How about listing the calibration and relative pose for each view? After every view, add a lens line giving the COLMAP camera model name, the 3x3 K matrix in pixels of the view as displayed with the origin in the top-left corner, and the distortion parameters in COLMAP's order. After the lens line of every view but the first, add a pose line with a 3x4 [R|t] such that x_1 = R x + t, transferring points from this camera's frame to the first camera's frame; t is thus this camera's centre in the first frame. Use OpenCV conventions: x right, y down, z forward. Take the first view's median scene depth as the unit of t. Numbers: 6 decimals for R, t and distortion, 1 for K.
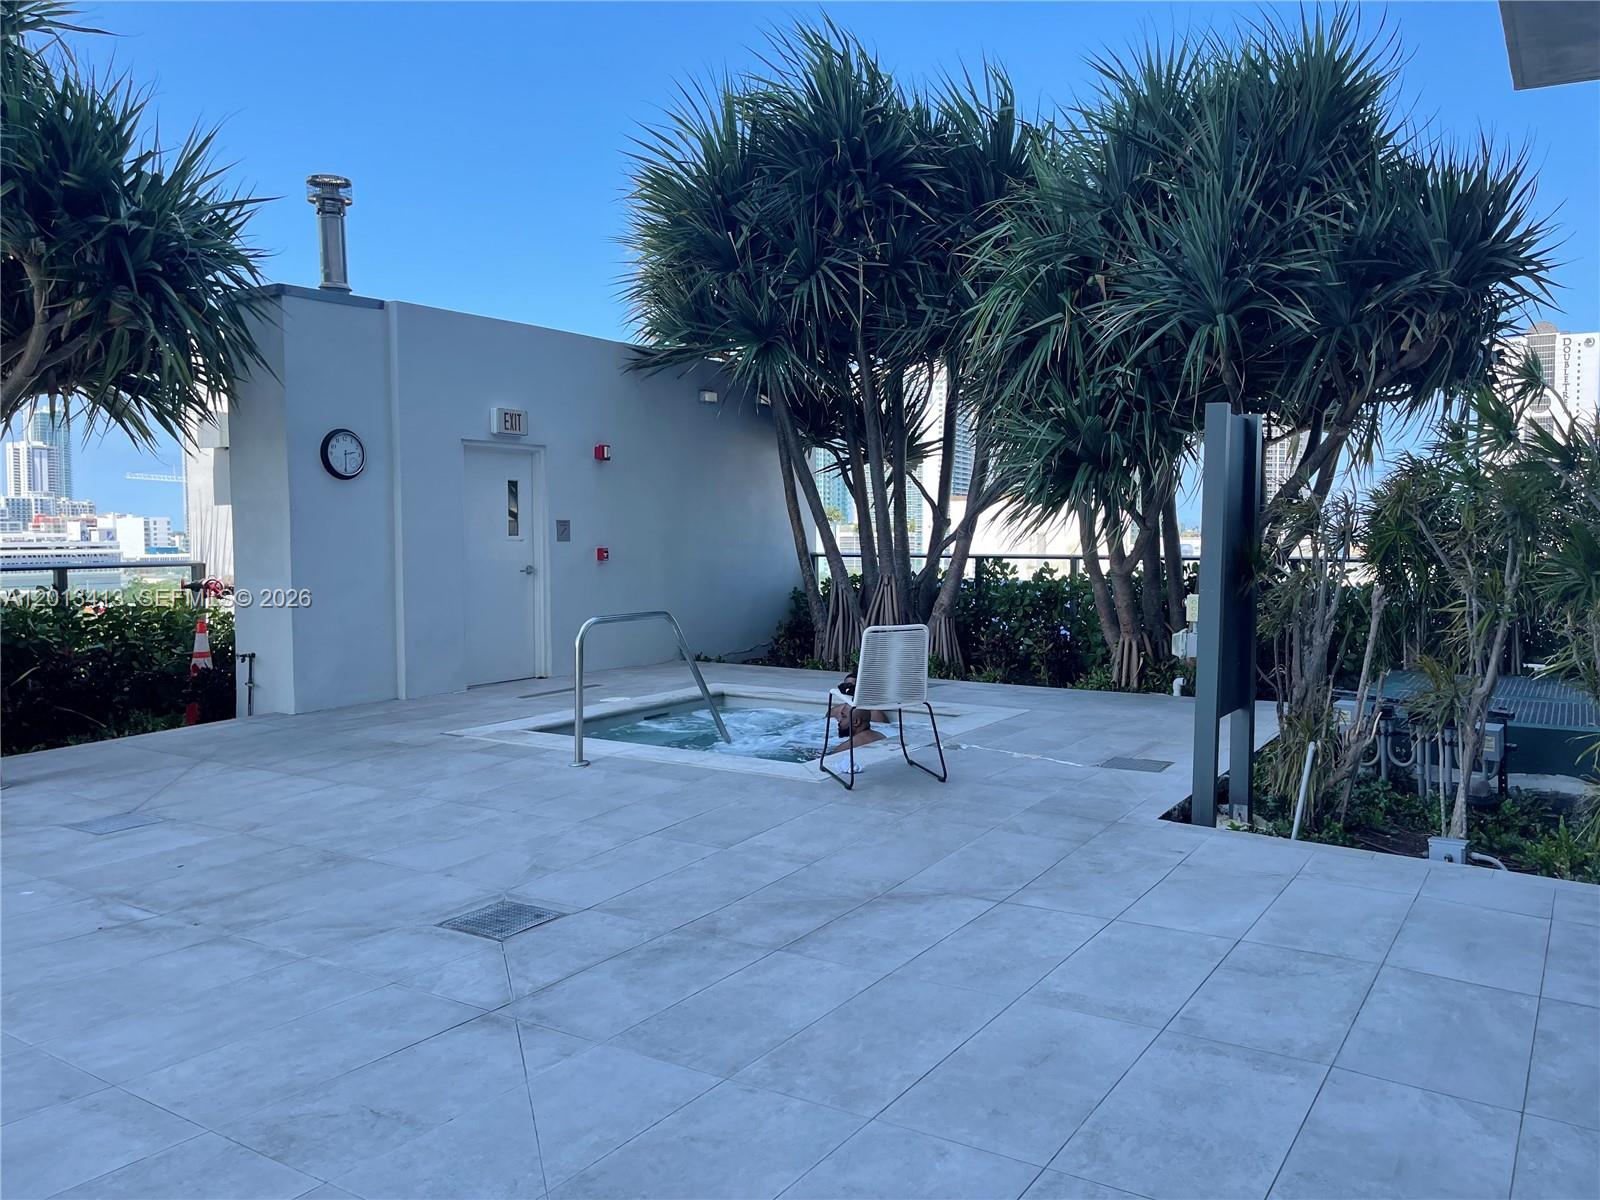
lens RADIAL K [[1212.6, 0, 800.0], [0, 1212.6, 600.0], [0, 0, 1]] dist [0.056960, -0.080664]
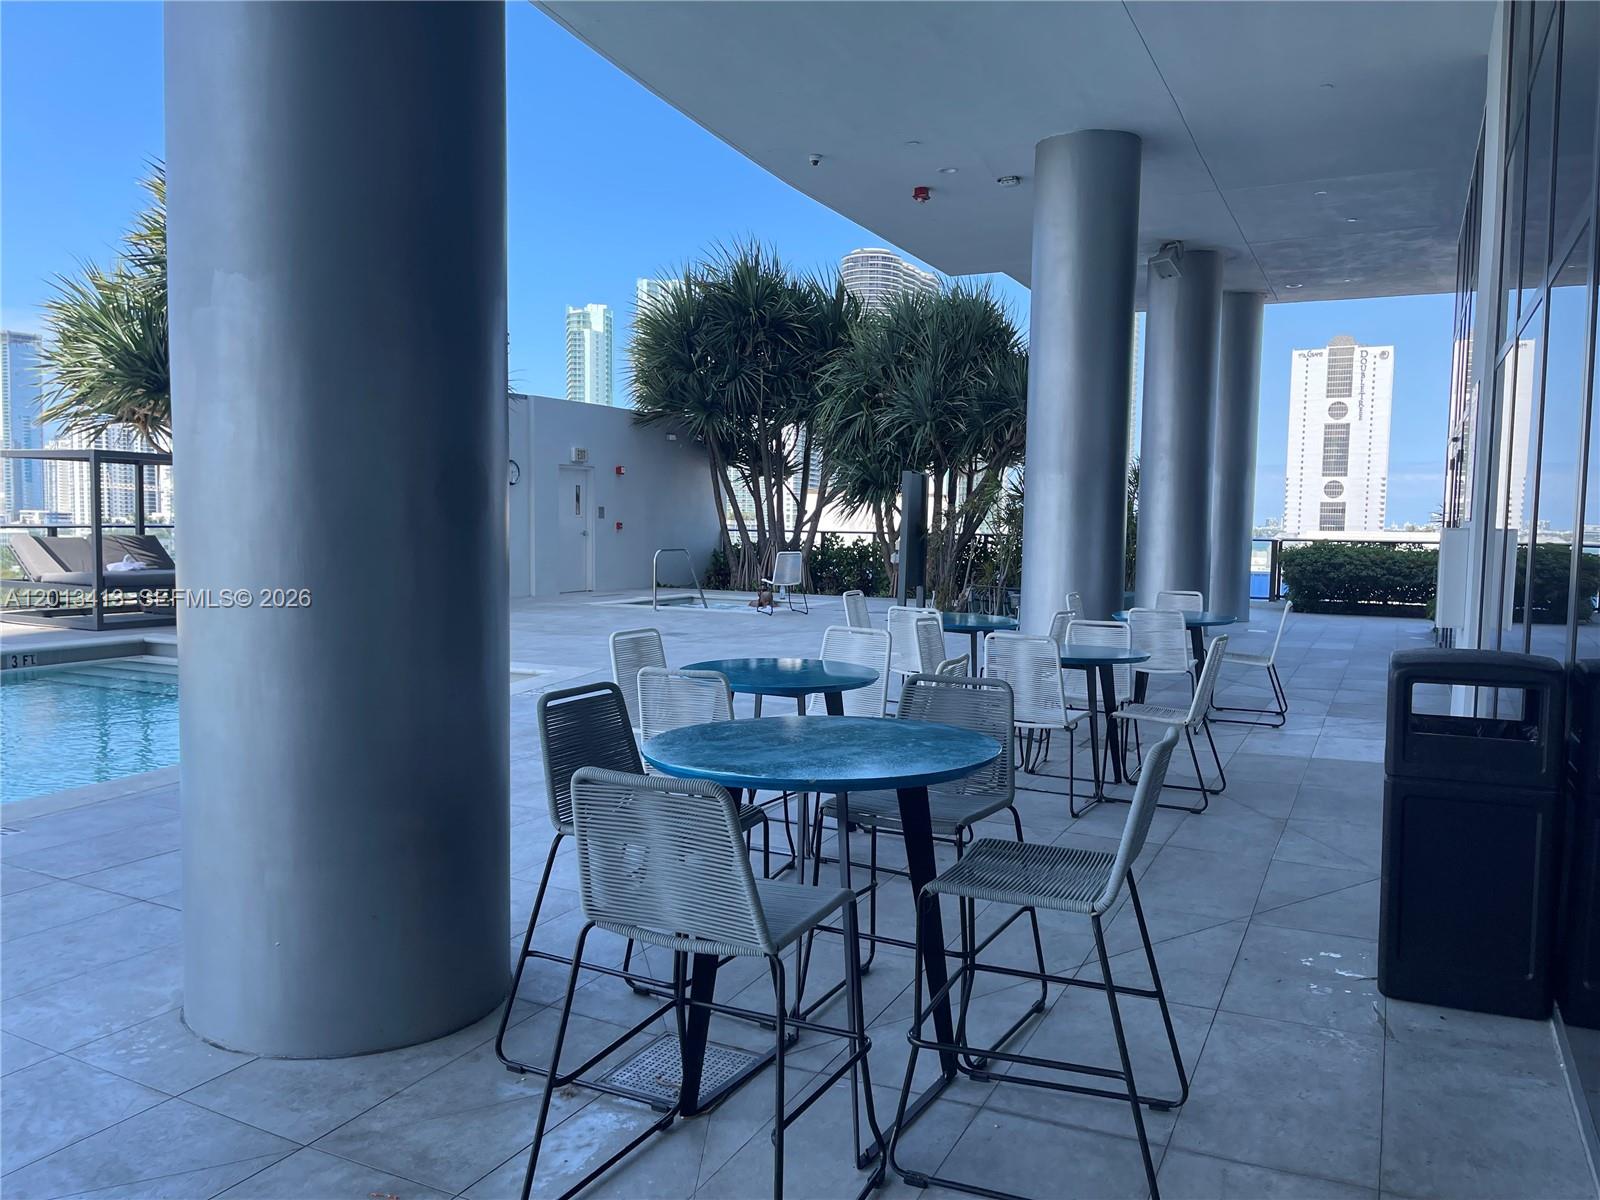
lens RADIAL K [[1215.3, 0, 796.0], [0, 1215.3, 610.3], [0, 0, 1]] dist [0.107543, -0.148380]
pose [[0.992385, 0.008269, 0.122900, -0.122626], [-0.010471, 0.999796, 0.017274, 0.055024], [-0.122732, -0.018429, 0.992269, -0.856725]]
